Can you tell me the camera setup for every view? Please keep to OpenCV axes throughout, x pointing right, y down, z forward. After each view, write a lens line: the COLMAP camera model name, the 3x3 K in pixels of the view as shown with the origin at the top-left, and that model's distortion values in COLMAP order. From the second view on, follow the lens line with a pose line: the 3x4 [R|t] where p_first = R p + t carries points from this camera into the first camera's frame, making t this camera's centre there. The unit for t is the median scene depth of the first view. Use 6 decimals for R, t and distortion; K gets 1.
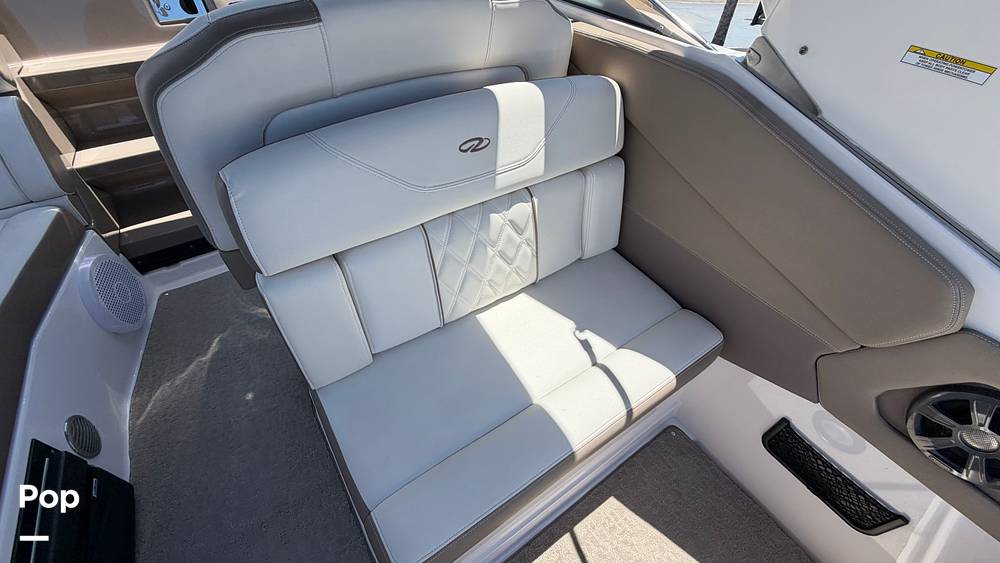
lens RADIAL K [[401.0, 0, 499.9], [0, 401.0, 281.4], [0, 0, 1]] dist [0.002042, 0.000251]
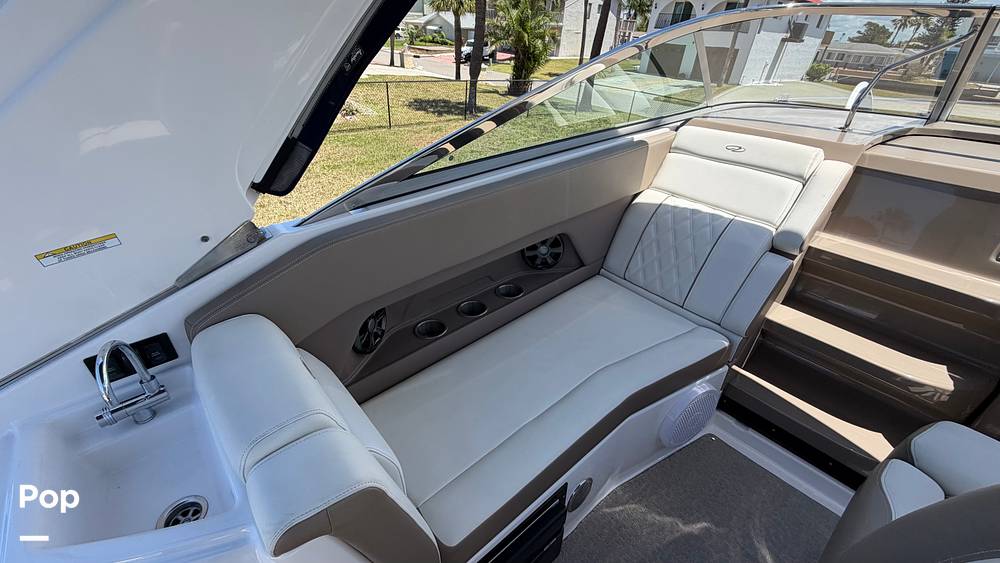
lens RADIAL K [[401.0, 0, 498.7], [0, 401.0, 281.4], [0, 0, 1]] dist [0.002042, 0.000251]
pose [[0.130205, 0.513610, -0.848087, -0.409758], [-0.711652, 0.643995, 0.280752, -0.191767], [0.690361, 0.566987, 0.449363, -0.057508]]
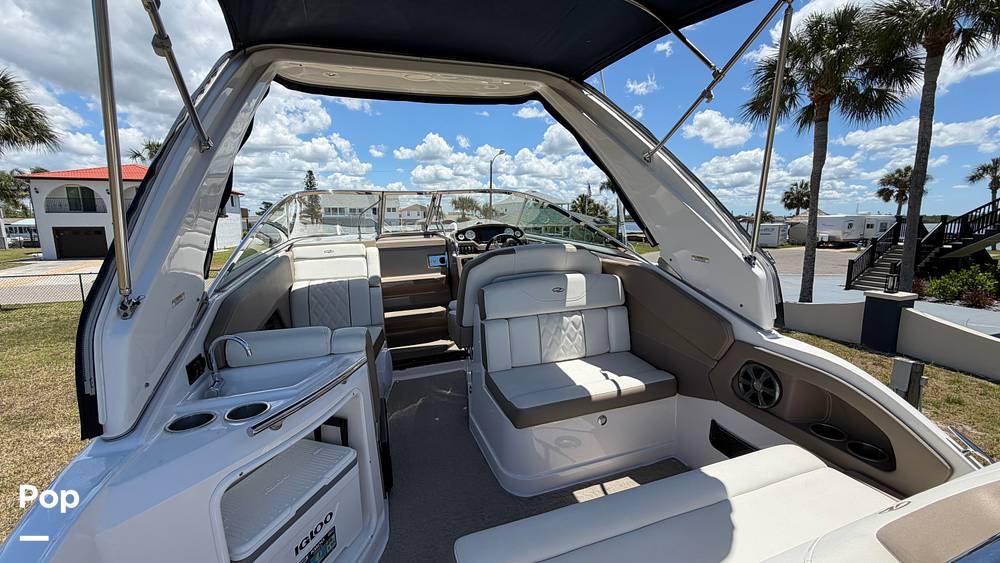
lens RADIAL K [[401.0, 0, 499.6], [0, 401.0, 281.9], [0, 0, 1]] dist [0.002042, 0.000251]
pose [[0.966351, 0.001479, -0.257222, 0.212384], [-0.145089, 0.828859, -0.540316, 0.966659], [0.212402, 0.559455, 0.801184, -1.114979]]
